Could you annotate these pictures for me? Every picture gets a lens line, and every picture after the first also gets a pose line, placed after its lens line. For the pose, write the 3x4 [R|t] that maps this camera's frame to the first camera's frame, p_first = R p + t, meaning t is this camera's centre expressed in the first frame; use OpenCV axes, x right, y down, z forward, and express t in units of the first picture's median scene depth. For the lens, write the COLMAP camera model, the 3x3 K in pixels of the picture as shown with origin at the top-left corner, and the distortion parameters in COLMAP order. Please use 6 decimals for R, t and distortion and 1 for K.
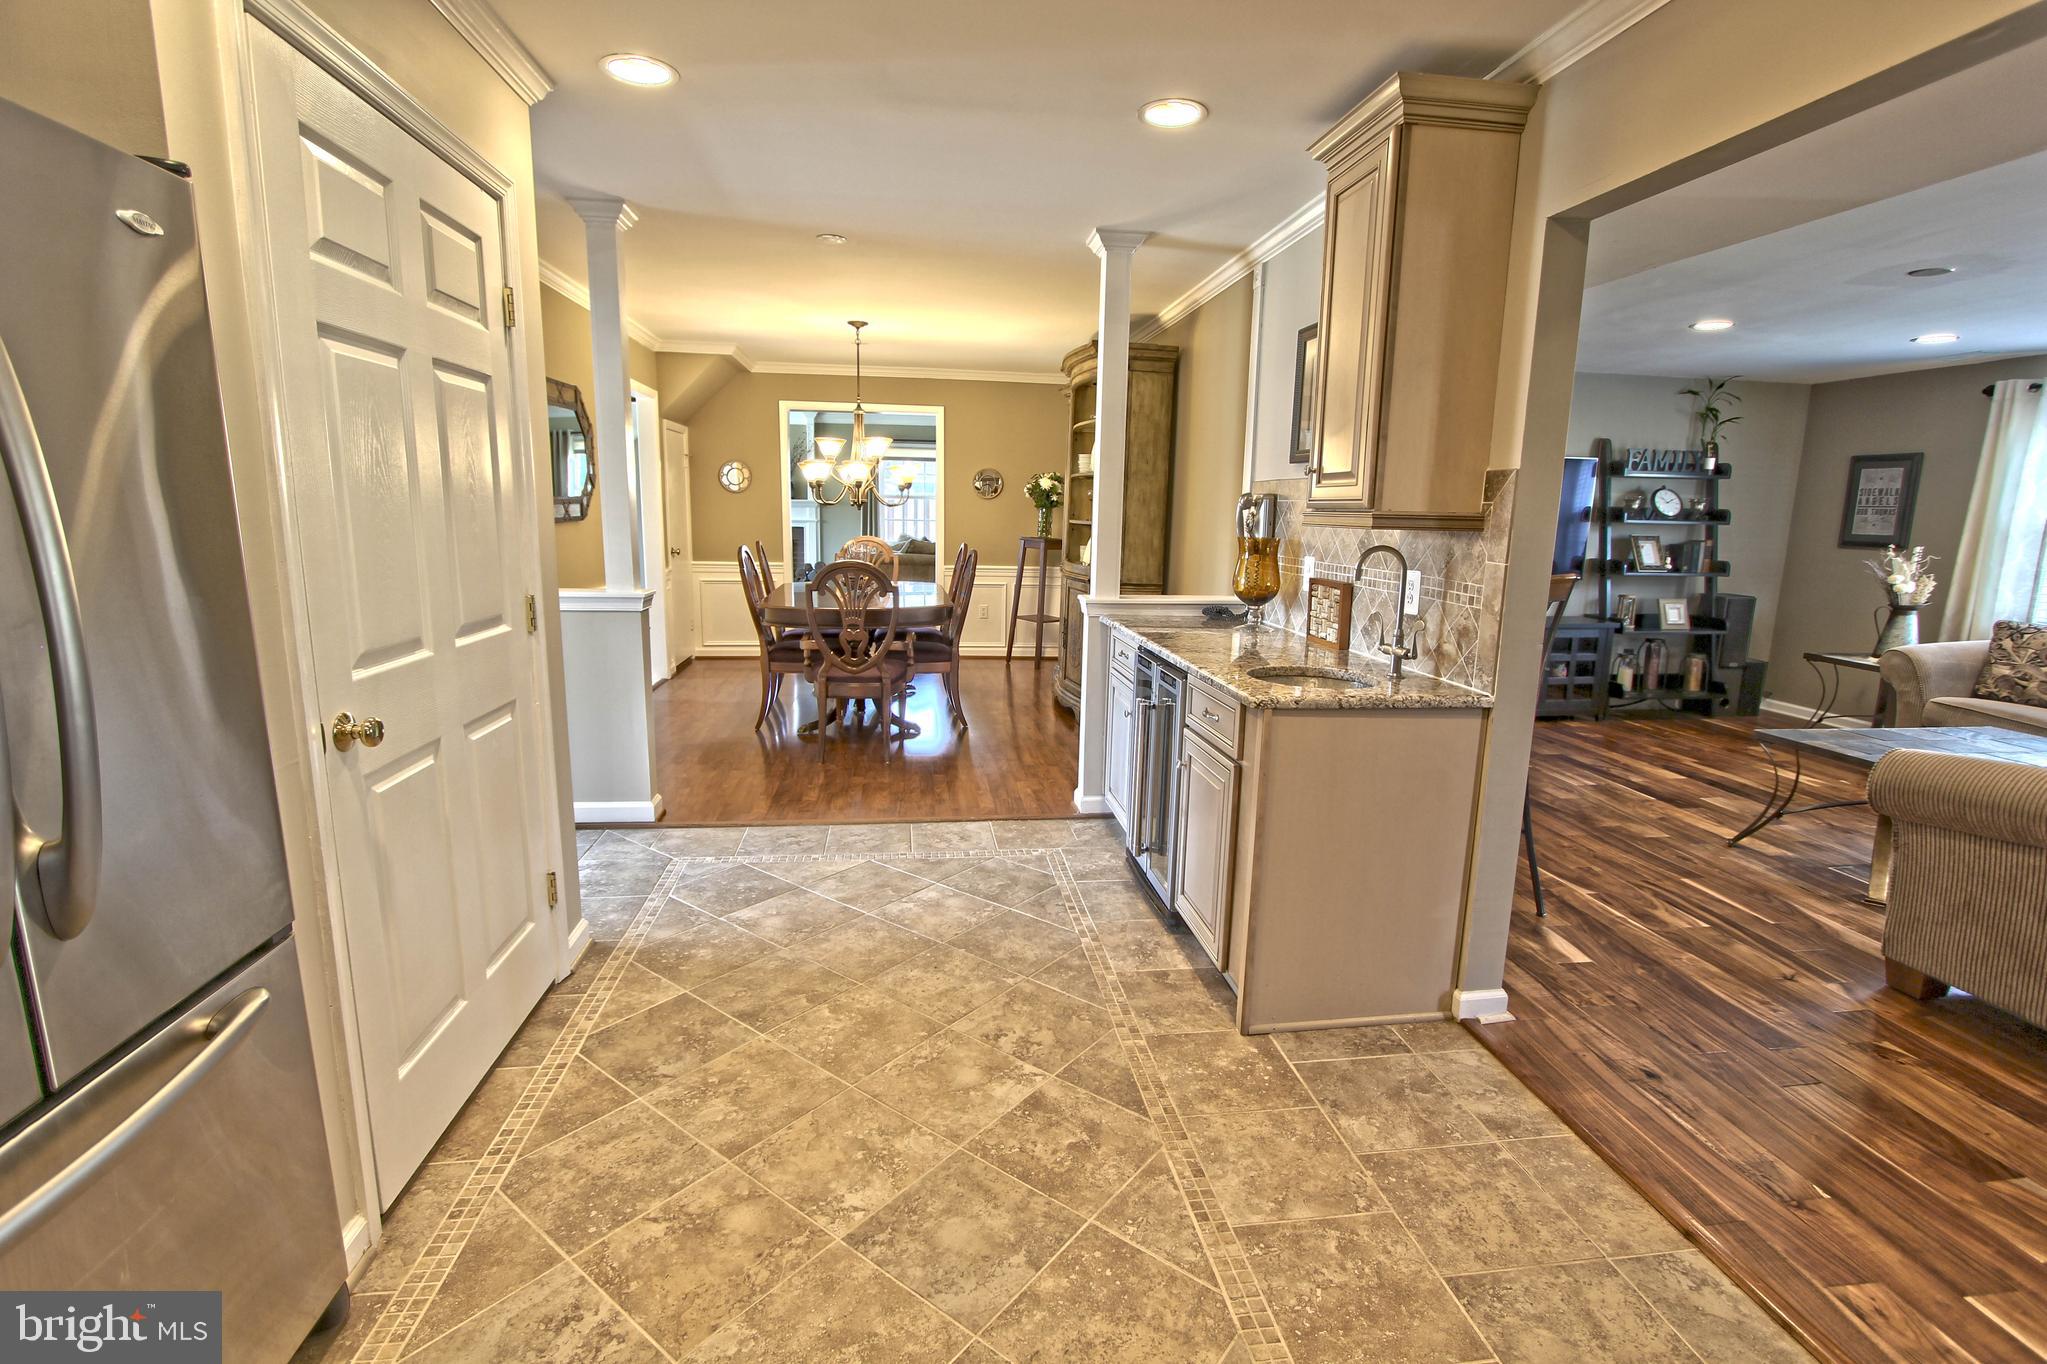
lens RADIAL K [[946.7, 0, 1033.2], [0, 946.7, 678.7], [0, 0, 1]] dist [-0.022362, 0.005204]
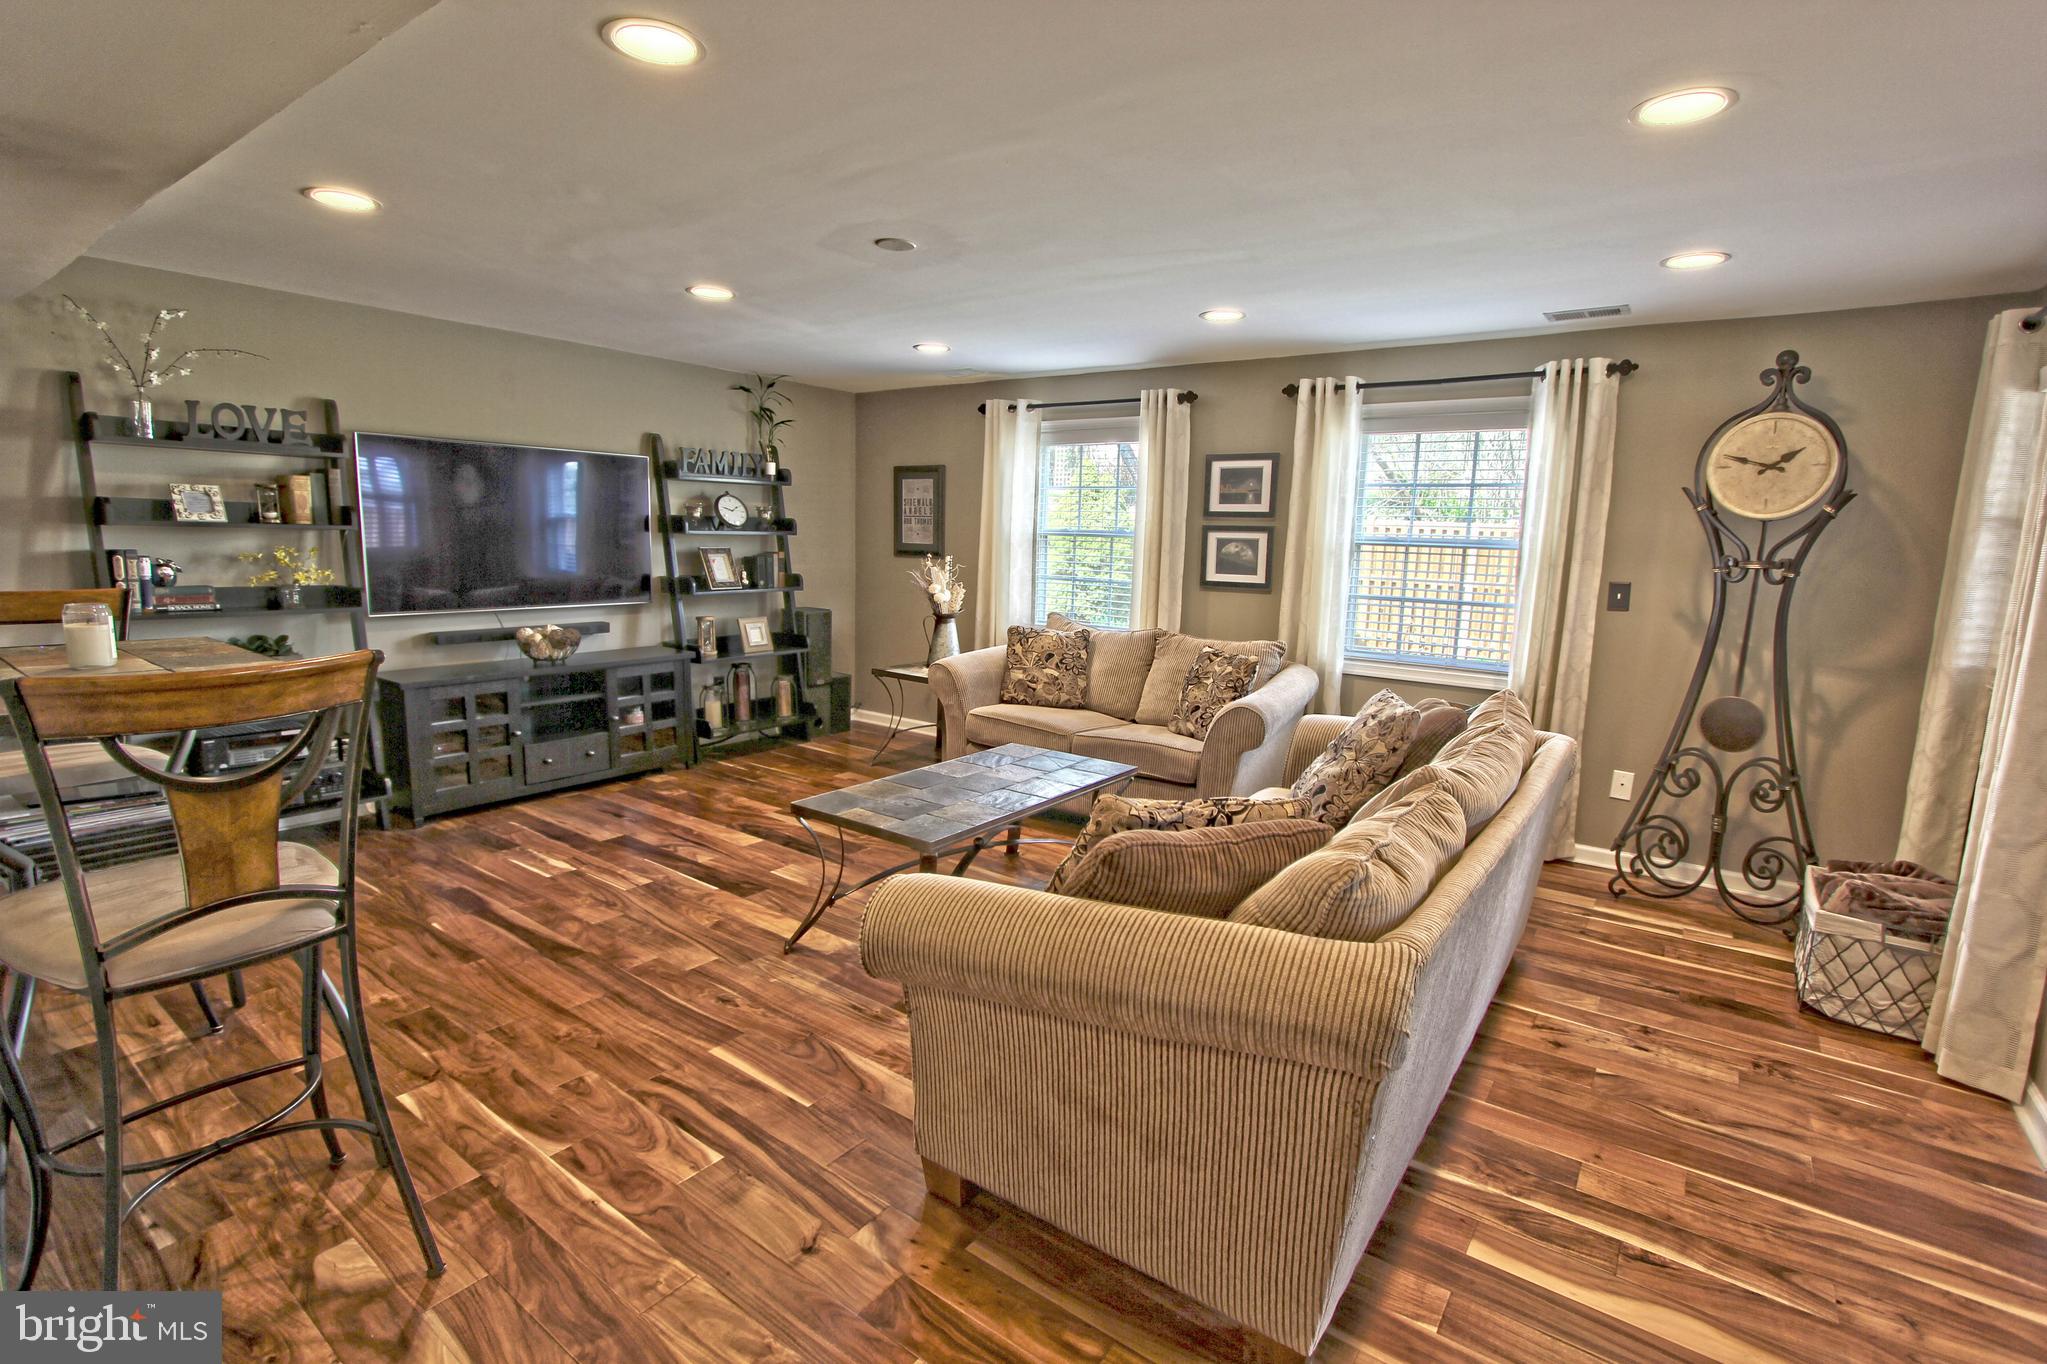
lens RADIAL K [[946.7, 0, 1033.2], [0, 946.7, 678.7], [0, 0, 1]] dist [-0.022362, 0.005204]
pose [[0.690964, -0.112703, 0.714049, 0.223010], [0.116075, 0.992252, 0.044291, -0.037367], [-0.713509, 0.052279, 0.698693, 0.185360]]
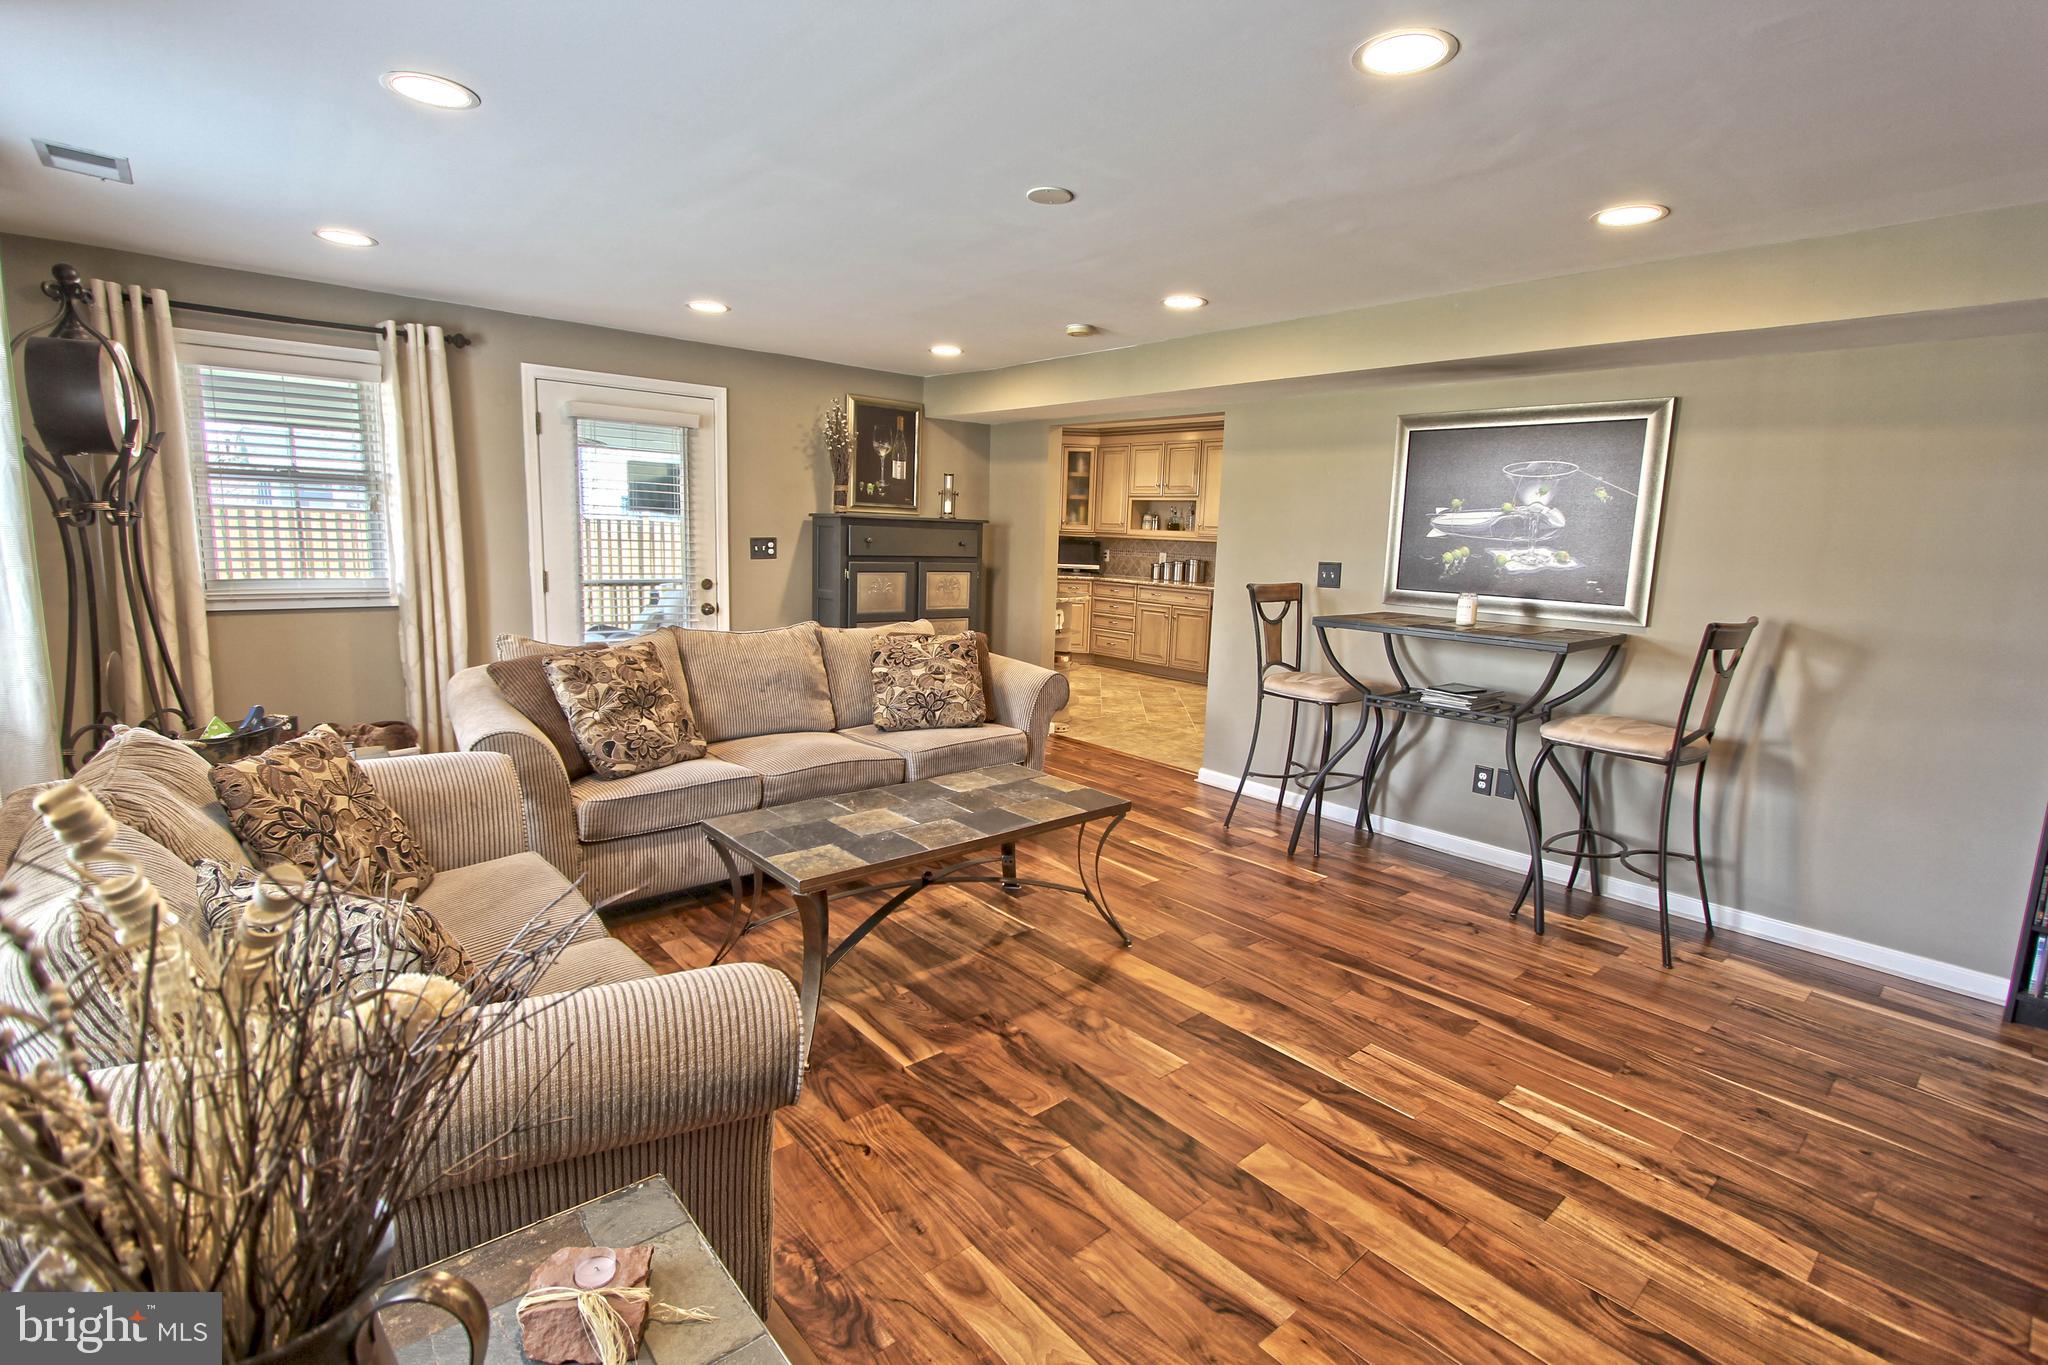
lens RADIAL K [[947.1, 0, 1033.7], [0, 947.1, 679.2], [0, 0, 1]] dist [-0.022362, 0.005204]
pose [[-0.832166, 0.043215, -0.552840, 0.801755], [-0.145145, 0.945227, 0.292368, -0.169833], [0.535194, 0.323541, -0.780313, 0.969845]]
